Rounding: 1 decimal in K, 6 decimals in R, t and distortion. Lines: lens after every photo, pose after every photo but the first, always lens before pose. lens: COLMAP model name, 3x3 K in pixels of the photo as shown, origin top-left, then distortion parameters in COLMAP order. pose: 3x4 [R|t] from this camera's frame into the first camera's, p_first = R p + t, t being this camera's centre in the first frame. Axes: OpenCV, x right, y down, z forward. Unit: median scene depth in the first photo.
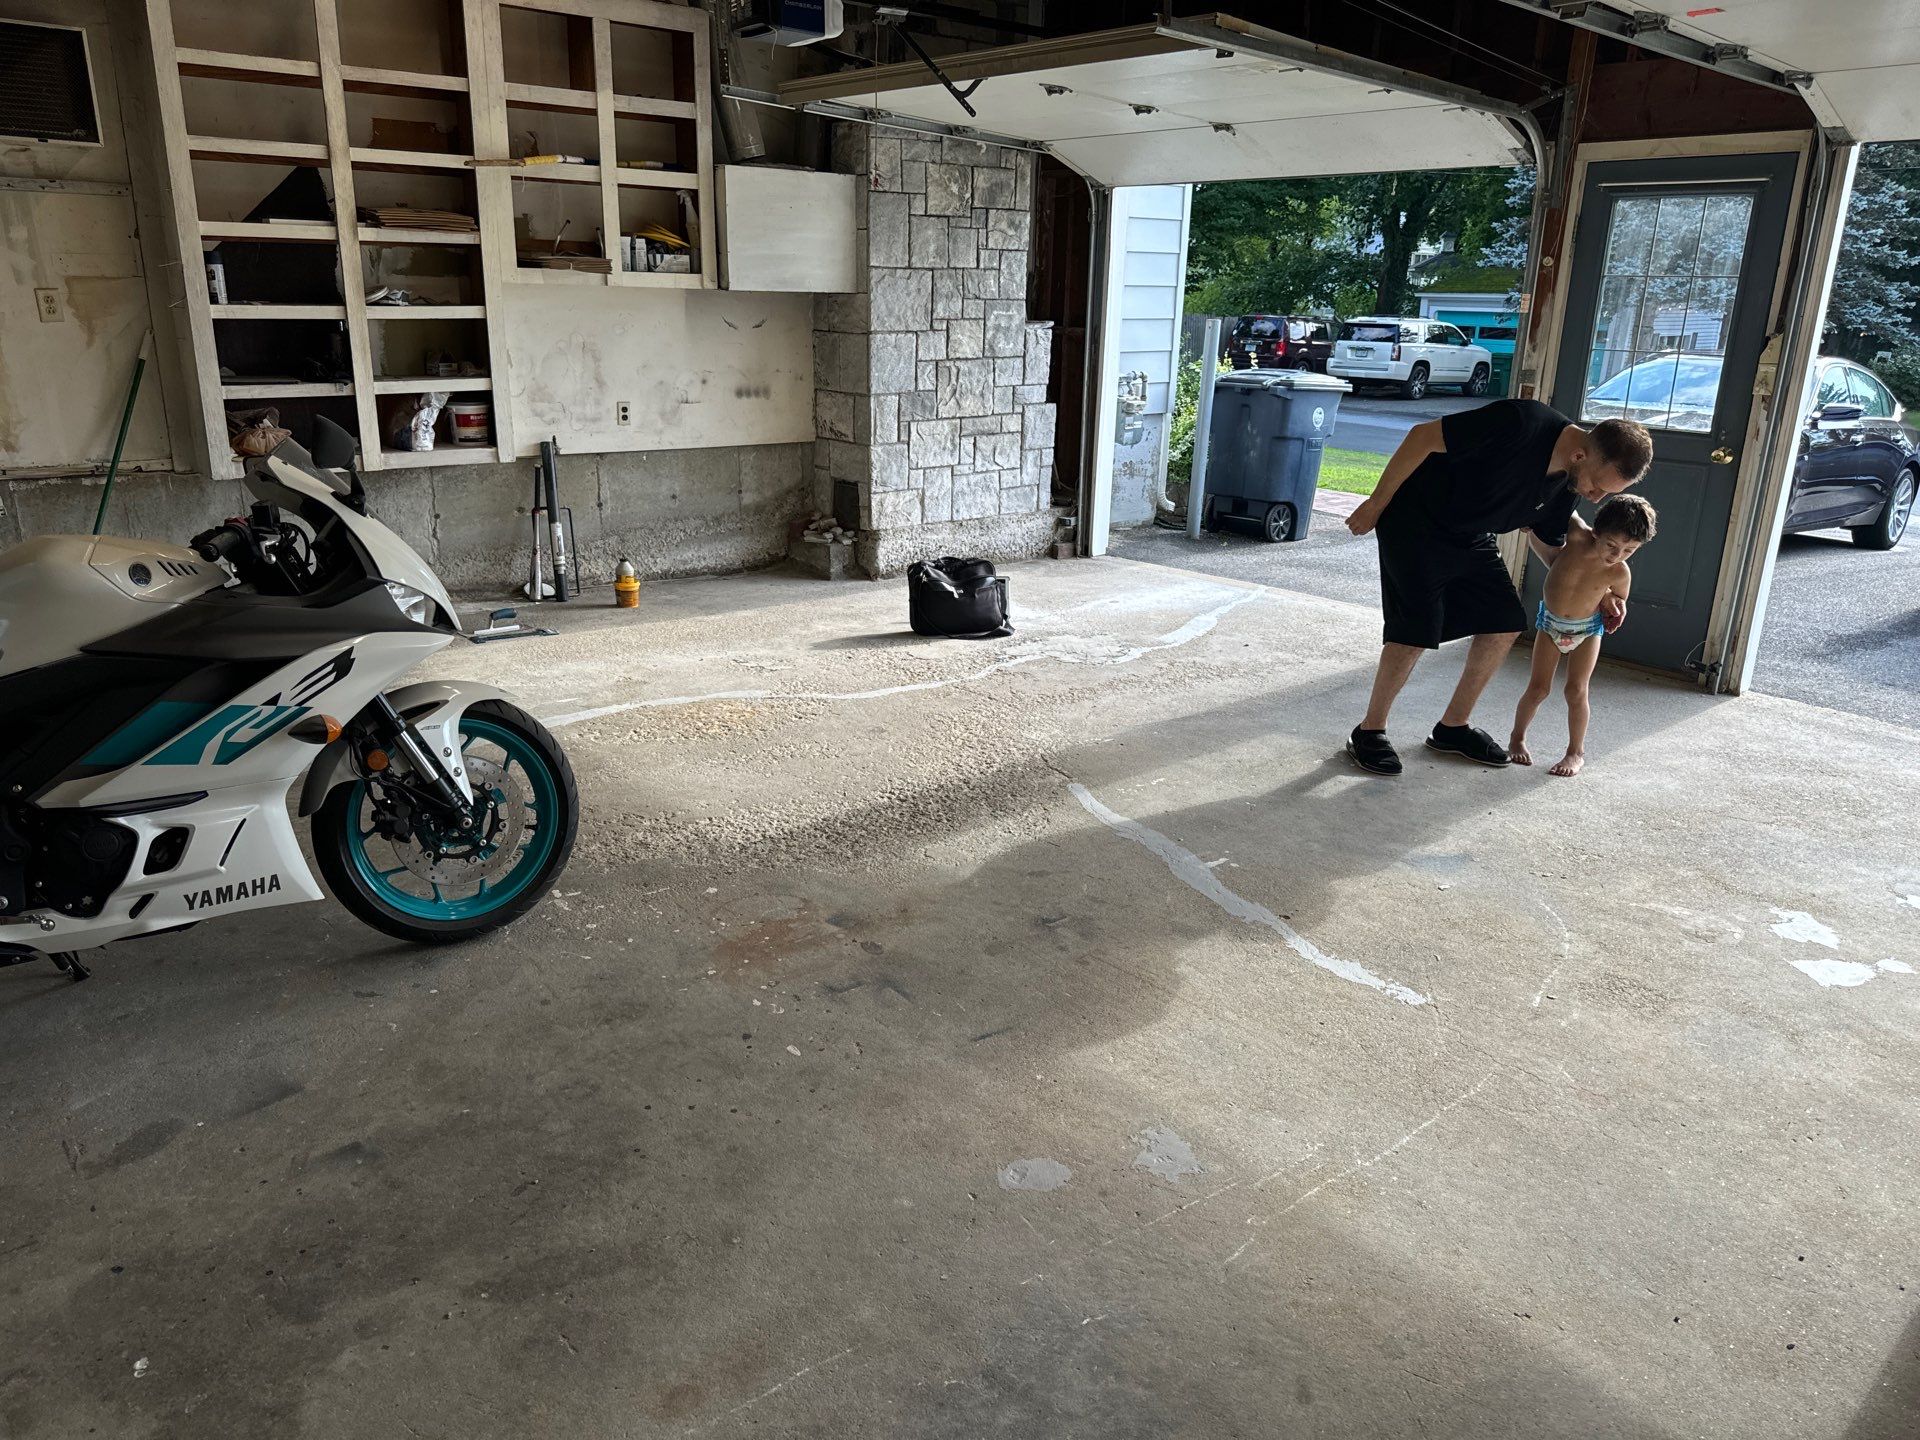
lens RADIAL K [[1347.1, 0, 952.5], [0, 1347.1, 737.4], [0, 0, 1]] dist [0.045664, -0.045972]
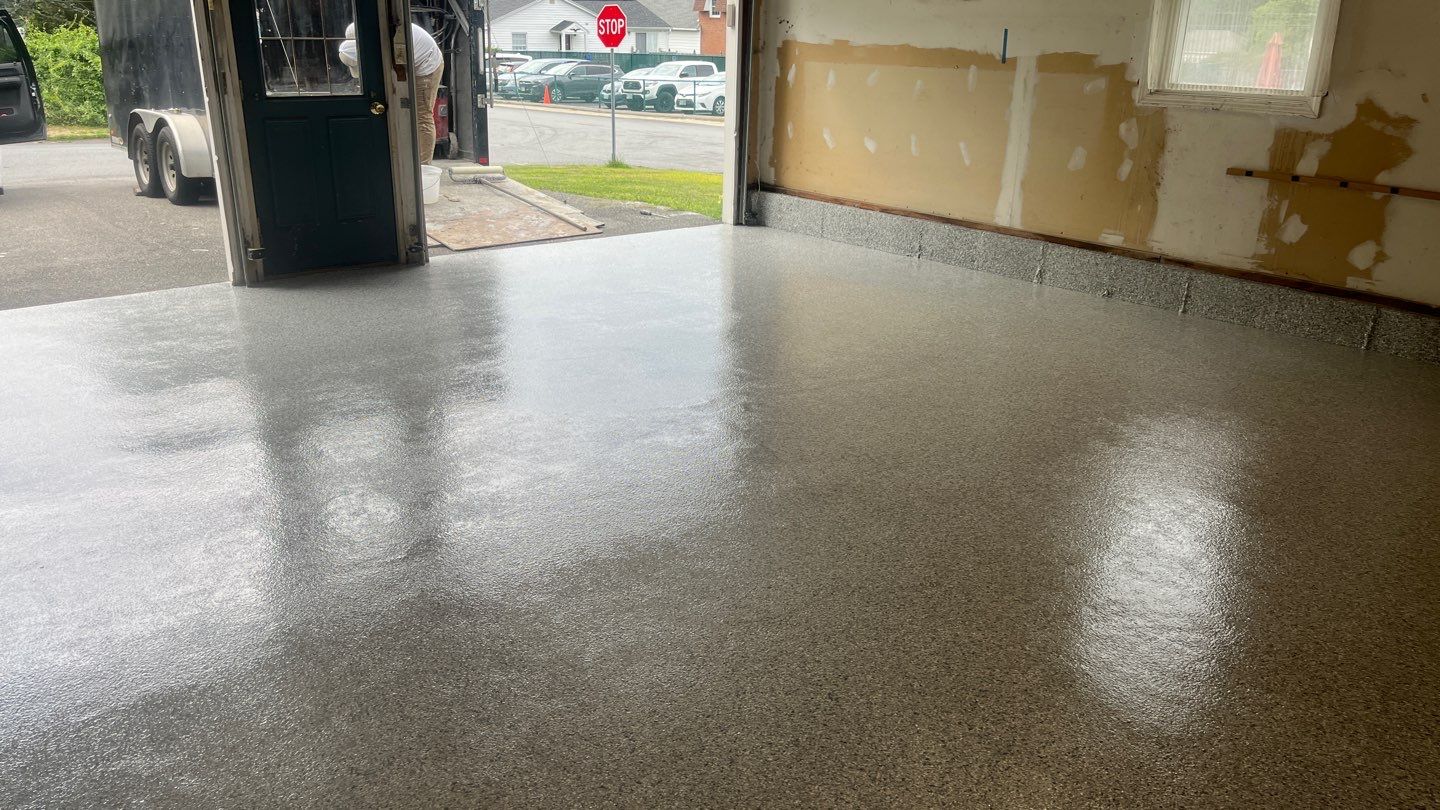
lens RADIAL K [[1094.3, 0, 715.5], [0, 1094.3, 414.6], [0, 0, 1]] dist [0.054005, -0.078064]
pose [[-0.017054, -0.356517, 0.934133, -0.504749], [0.296276, 0.890508, 0.345277, -0.162334], [-0.954950, 0.282650, 0.090441, 0.479957]]
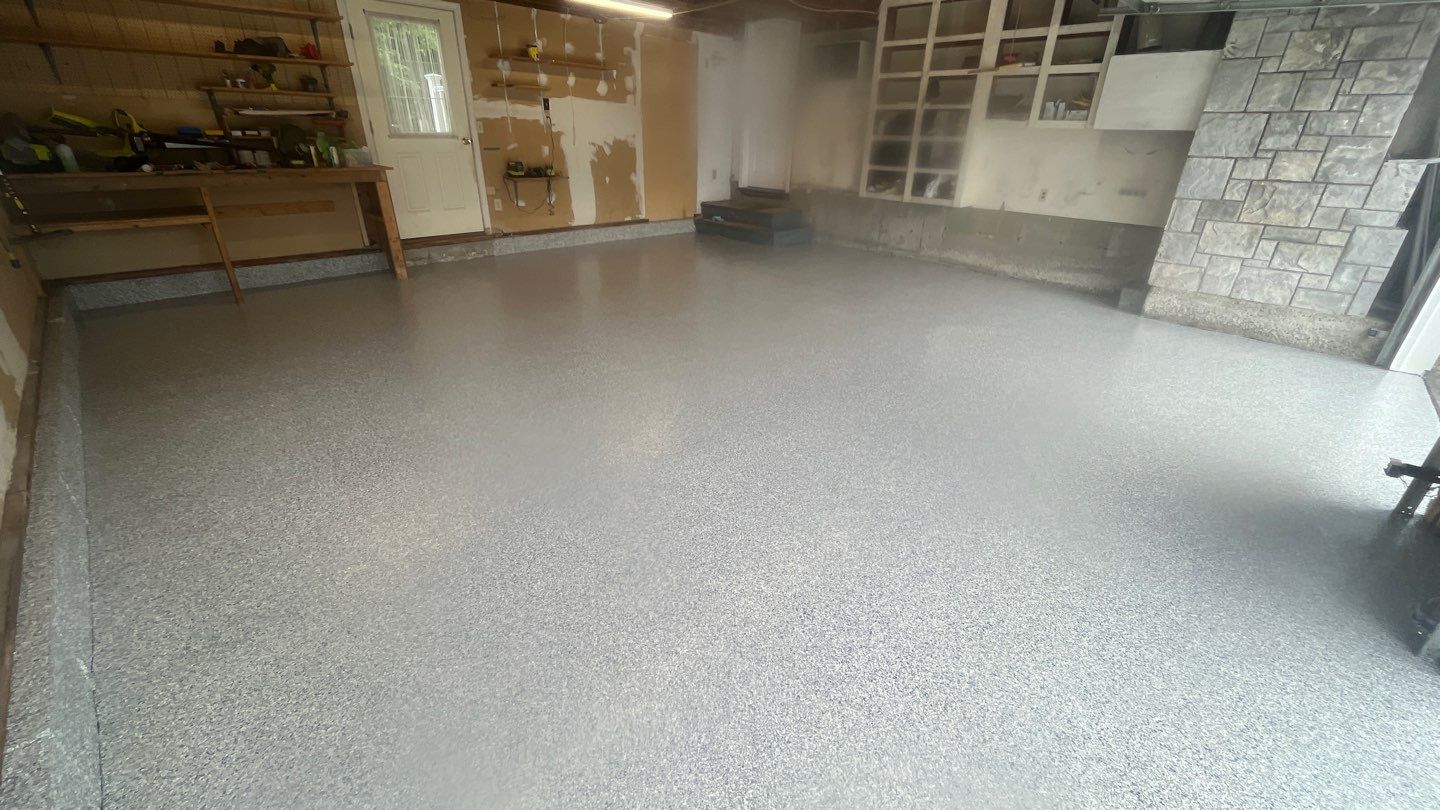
lens RADIAL K [[578.7, 0, 720.2], [0, 578.7, 405.2], [0, 0, 1]] dist [-0.002270, -0.001287]
pose [[0.111950, 0.406281, -0.906864, 0.570646], [-0.335612, 0.874436, 0.350323, -0.100109], [0.935324, 0.265136, 0.234246, 0.408553]]
